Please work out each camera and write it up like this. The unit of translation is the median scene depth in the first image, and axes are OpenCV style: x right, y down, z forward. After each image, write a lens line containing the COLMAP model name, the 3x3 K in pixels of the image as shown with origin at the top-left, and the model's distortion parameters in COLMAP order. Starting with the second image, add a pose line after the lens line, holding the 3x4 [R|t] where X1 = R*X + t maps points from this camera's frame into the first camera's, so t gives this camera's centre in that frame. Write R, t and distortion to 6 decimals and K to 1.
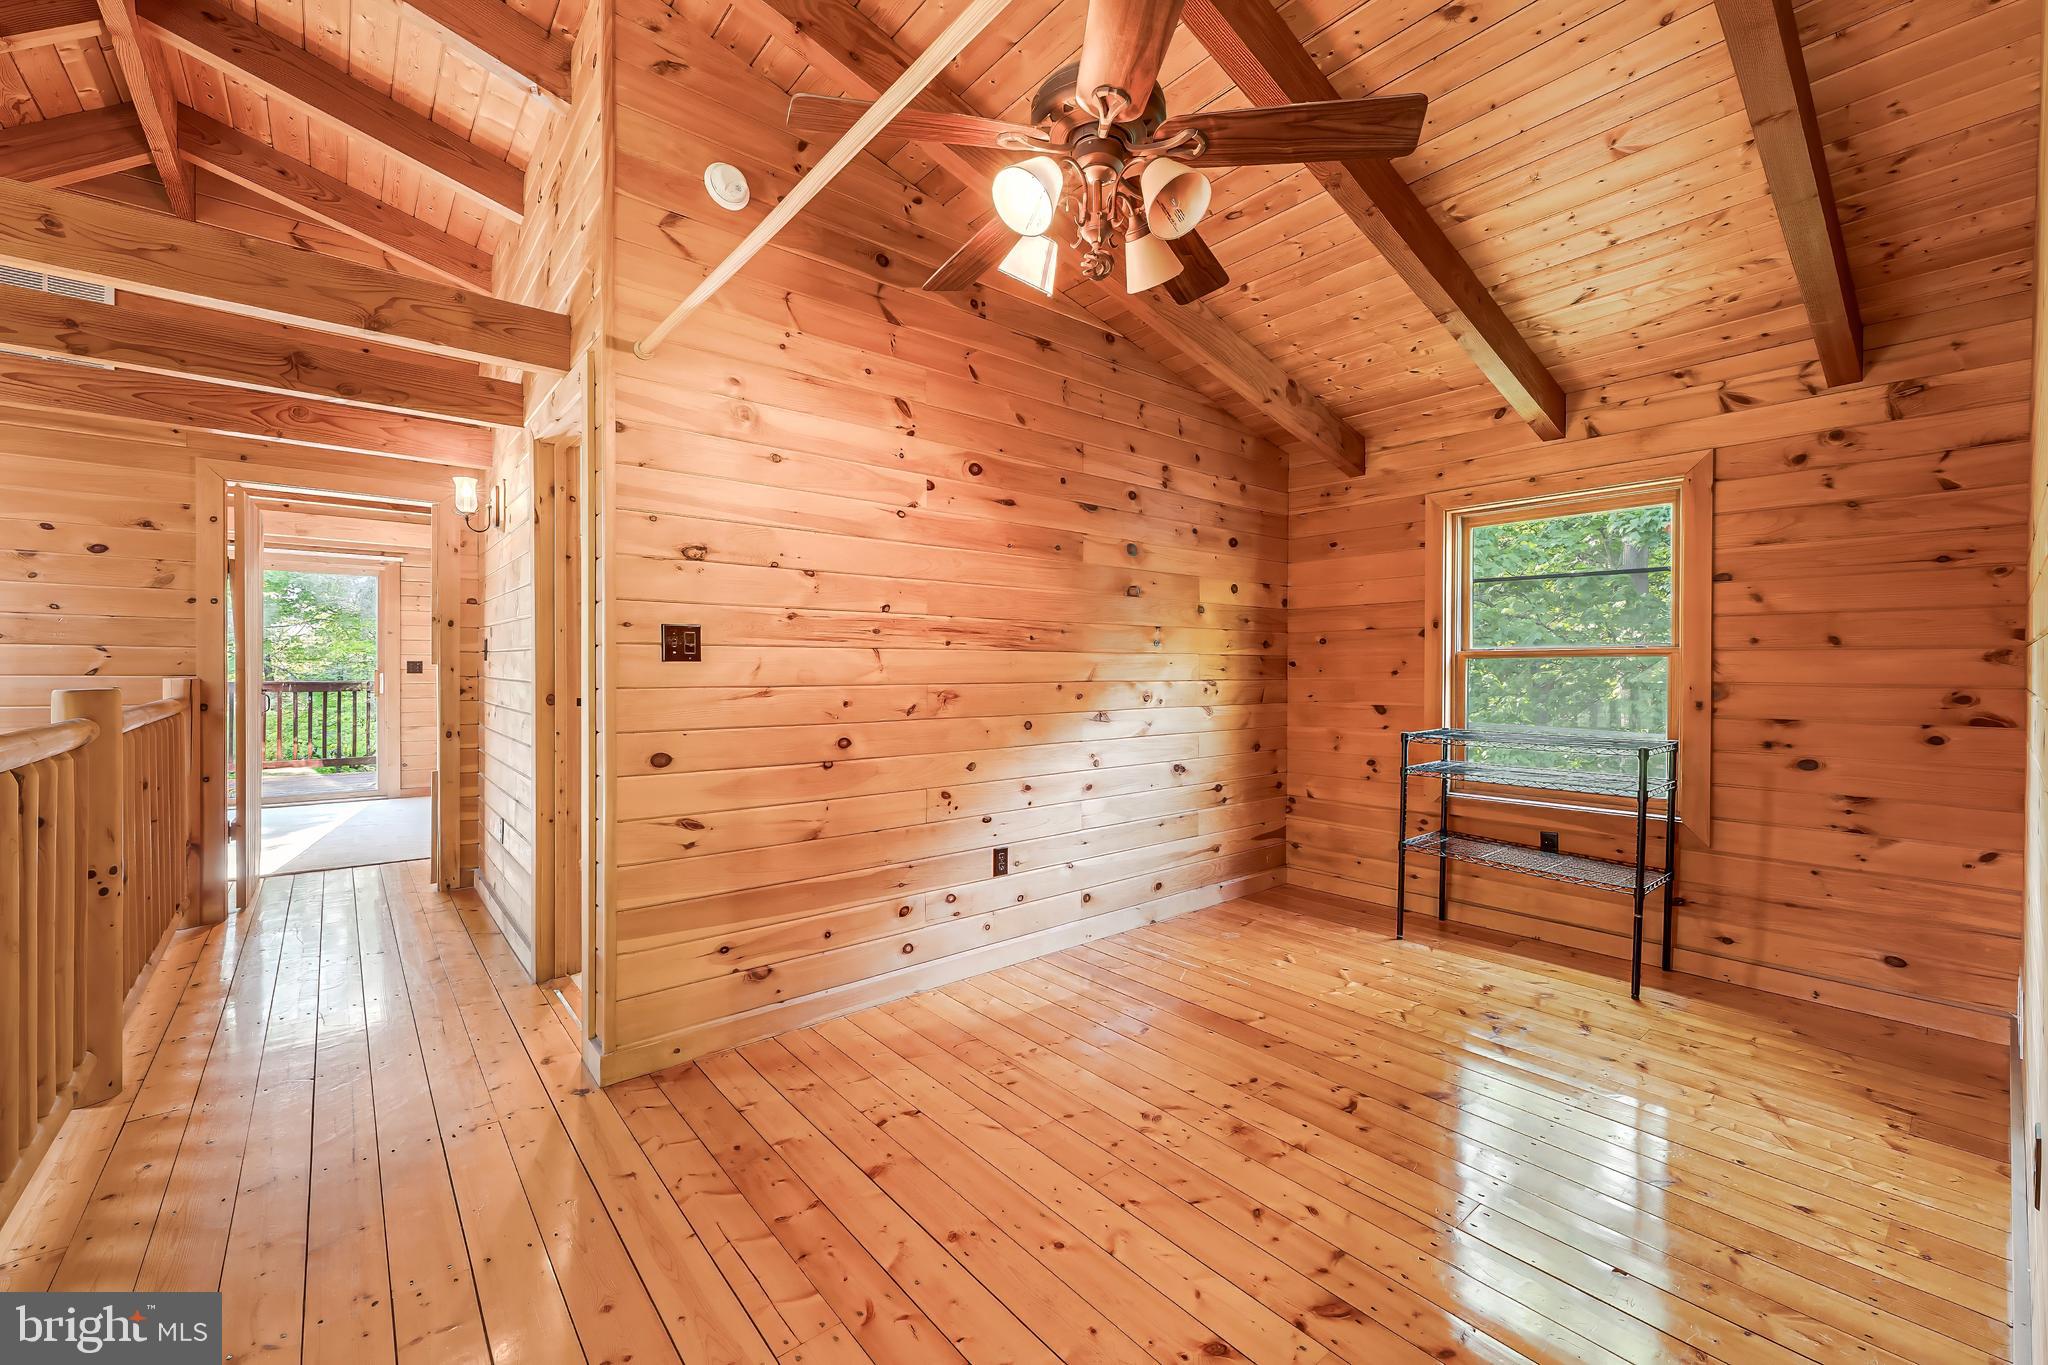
lens RADIAL K [[832.1, 0, 1037.6], [0, 832.1, 666.2], [0, 0, 1]] dist [-0.001034, -0.000460]
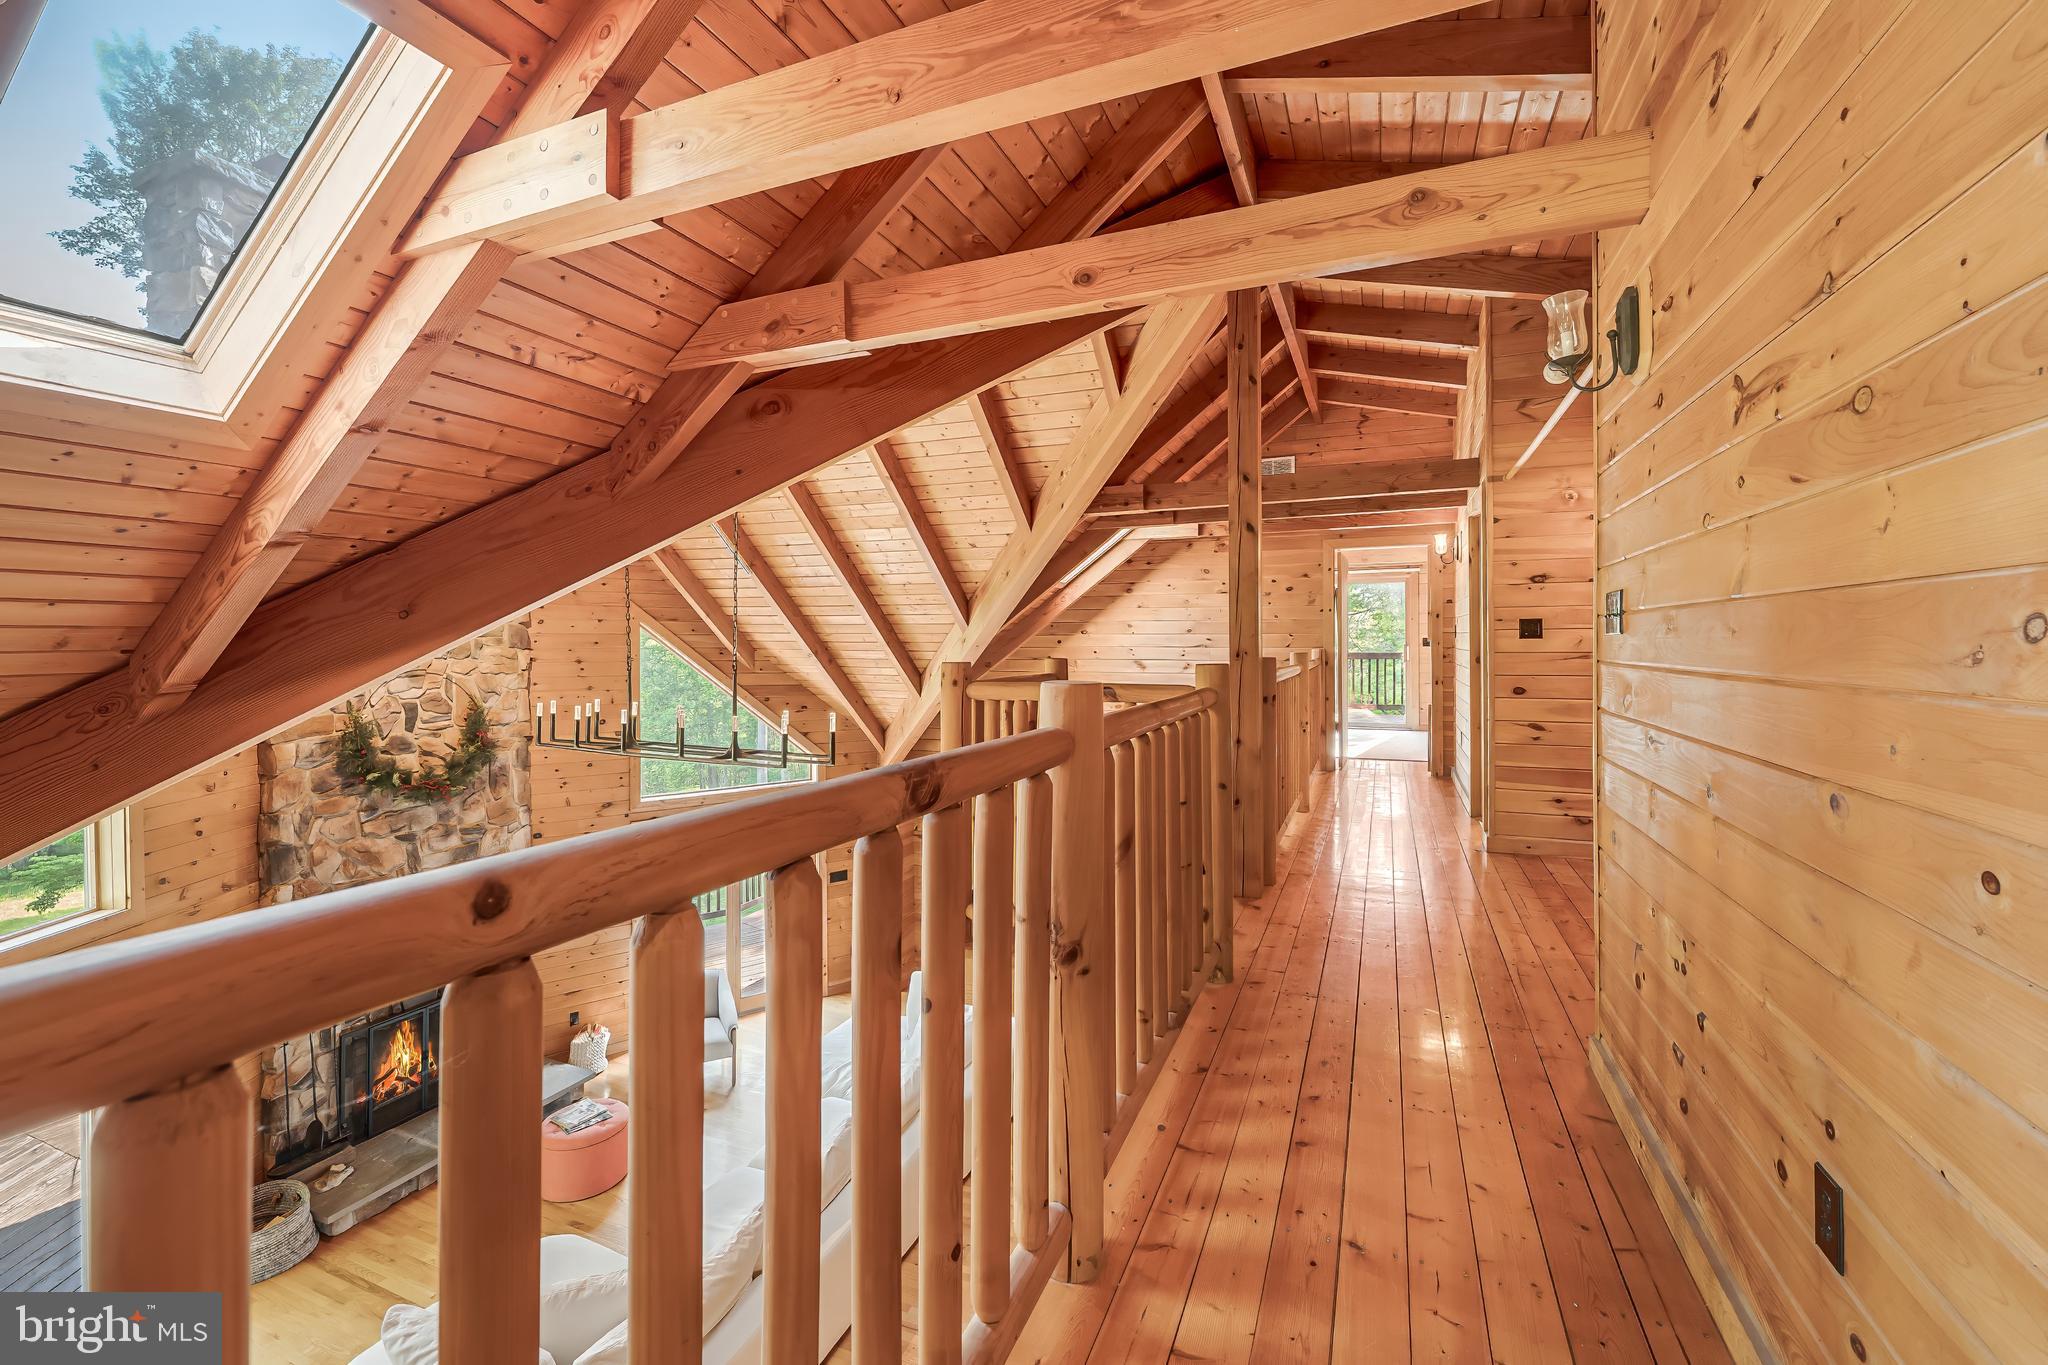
lens RADIAL K [[832.1, 0, 1037.6], [0, 832.1, 666.2], [0, 0, 1]] dist [-0.001034, -0.000460]
pose [[0.454884, 0.017319, -0.890382, 0.492614], [0.011845, 0.999605, 0.025495, -0.002900], [0.890472, -0.022144, 0.454499, -0.561271]]
